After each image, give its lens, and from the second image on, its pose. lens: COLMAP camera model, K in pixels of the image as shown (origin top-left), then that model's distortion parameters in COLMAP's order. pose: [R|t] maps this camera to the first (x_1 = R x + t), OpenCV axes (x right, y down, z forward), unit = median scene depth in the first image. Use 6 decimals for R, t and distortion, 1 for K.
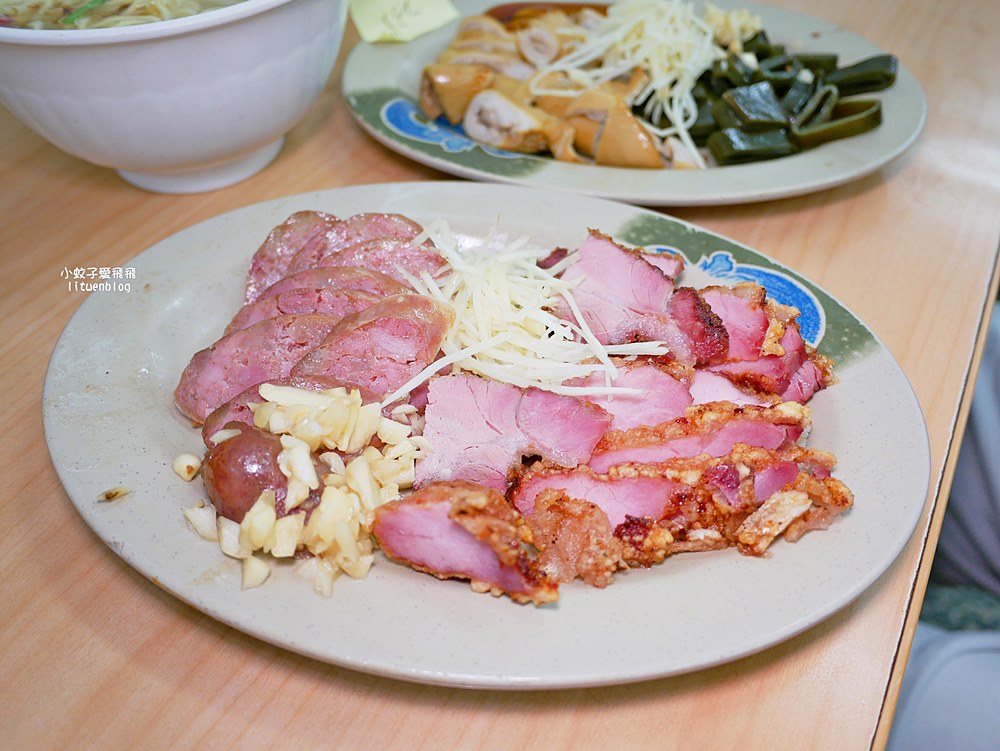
lens RADIAL K [[821.1, 0, 500.0], [0, 821.1, 375.5], [0, 0, 1]] dist [-0.065577, 0.009203]
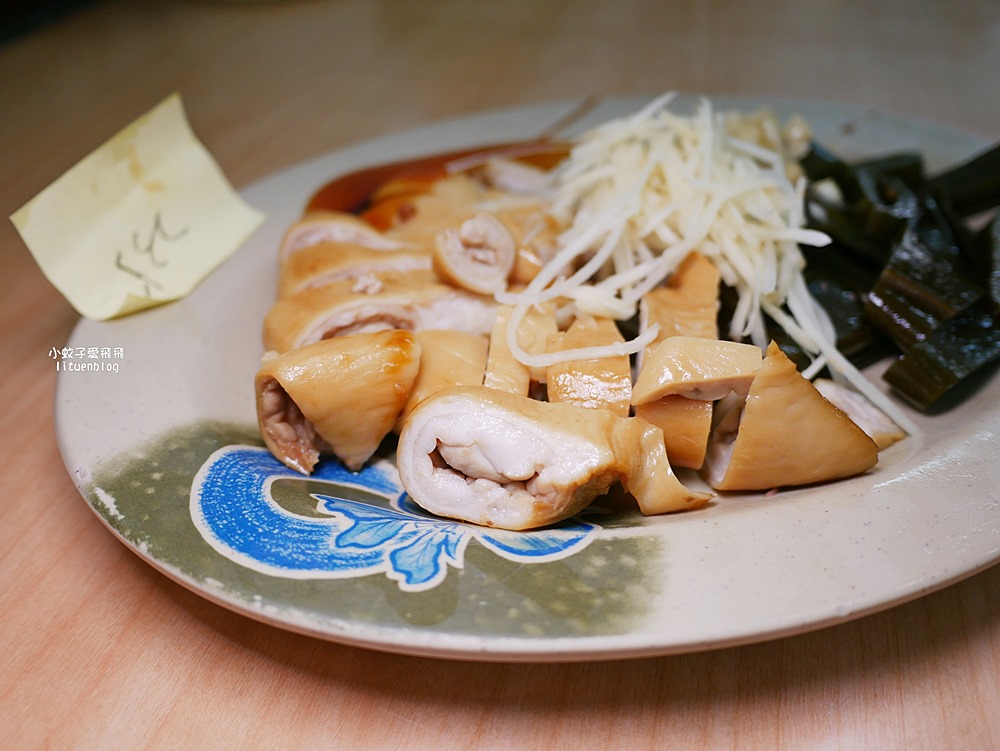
lens RADIAL K [[859.1, 0, 500.0], [0, 859.1, 375.5], [0, 0, 1]] dist [-0.073186, 0.071612]
pose [[0.921780, -0.262080, 0.285719, -0.145994], [0.300913, 0.948292, -0.100963, -0.401229], [-0.244485, 0.179042, 0.952980, 0.749756]]
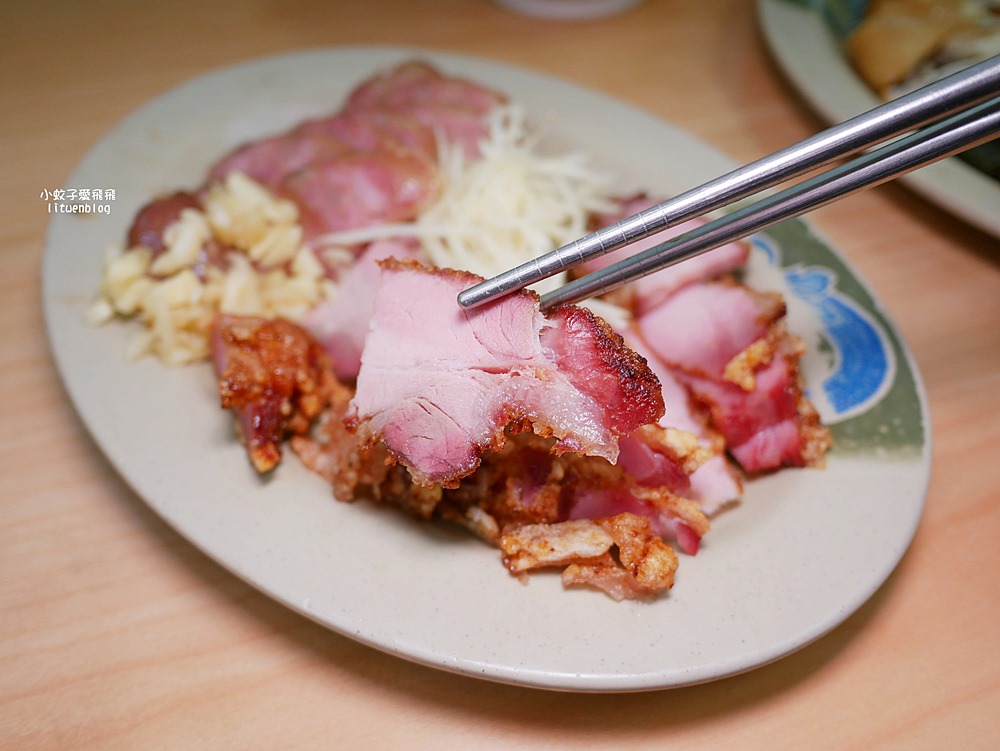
lens RADIAL K [[830.4, 0, 503.5], [0, 830.4, 356.8], [0, 0, 1]] dist [-0.063994, 0.002272]
pose [[0.793916, 0.435392, -0.424417, 0.429554], [-0.440442, 0.893031, 0.092232, -0.021388], [0.419175, 0.113707, 0.900757, 0.215980]]
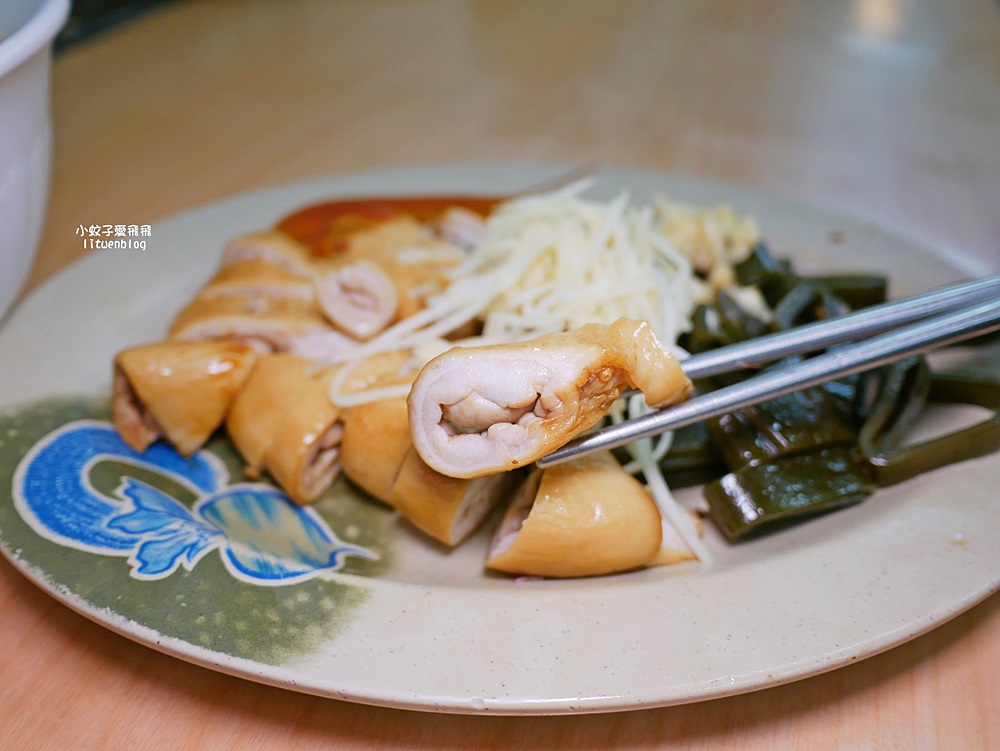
lens RADIAL K [[859.1, 0, 500.0], [0, 859.1, 375.5], [0, 0, 1]] dist [-0.073186, 0.071612]
pose [[0.993153, -0.053619, 0.103785, 0.110036], [0.068998, 0.986157, -0.150778, -0.379811], [-0.094263, 0.156907, 0.983105, 0.650516]]
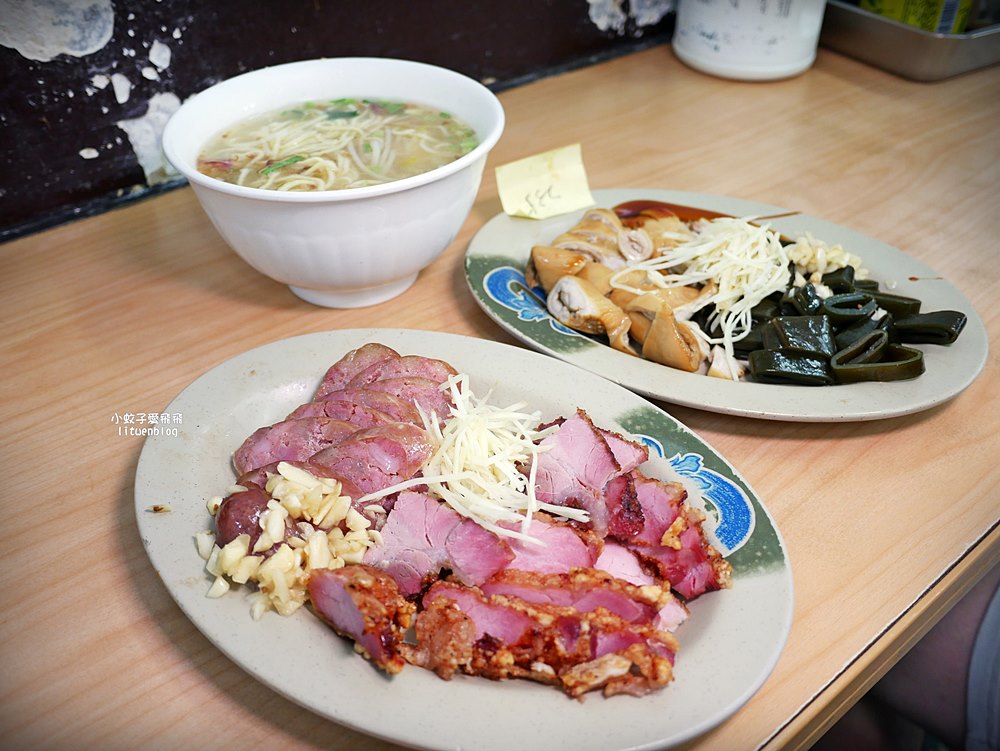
lens RADIAL K [[859.1, 0, 500.0], [0, 859.1, 375.5], [0, 0, 1]] dist [-0.073186, 0.071612]
pose [[0.931810, 0.222105, -0.287053, 0.368232], [-0.263454, 0.957909, -0.114031, -0.051965], [0.249644, 0.181881, 0.951103, -0.255855]]
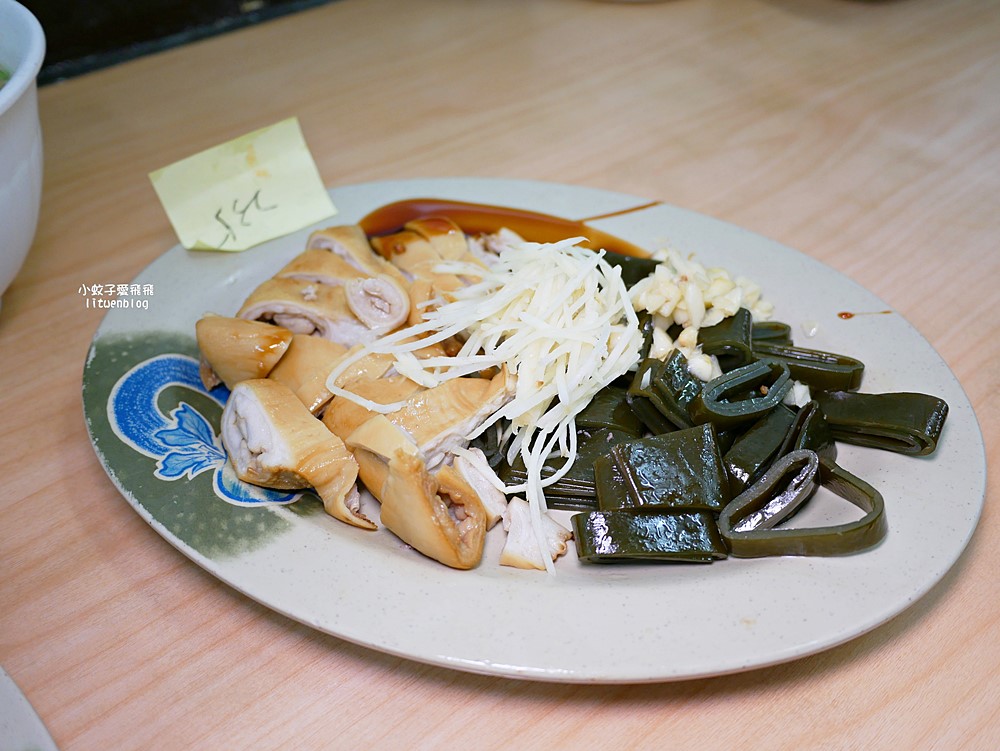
lens RADIAL K [[859.1, 0, 500.0], [0, 859.1, 375.5], [0, 0, 1]] dist [-0.073186, 0.071612]
pose [[0.971020, 0.159396, -0.178081, 0.396625], [-0.168504, 0.985001, -0.037151, -0.476559], [0.169488, 0.066082, 0.983314, 0.461585]]
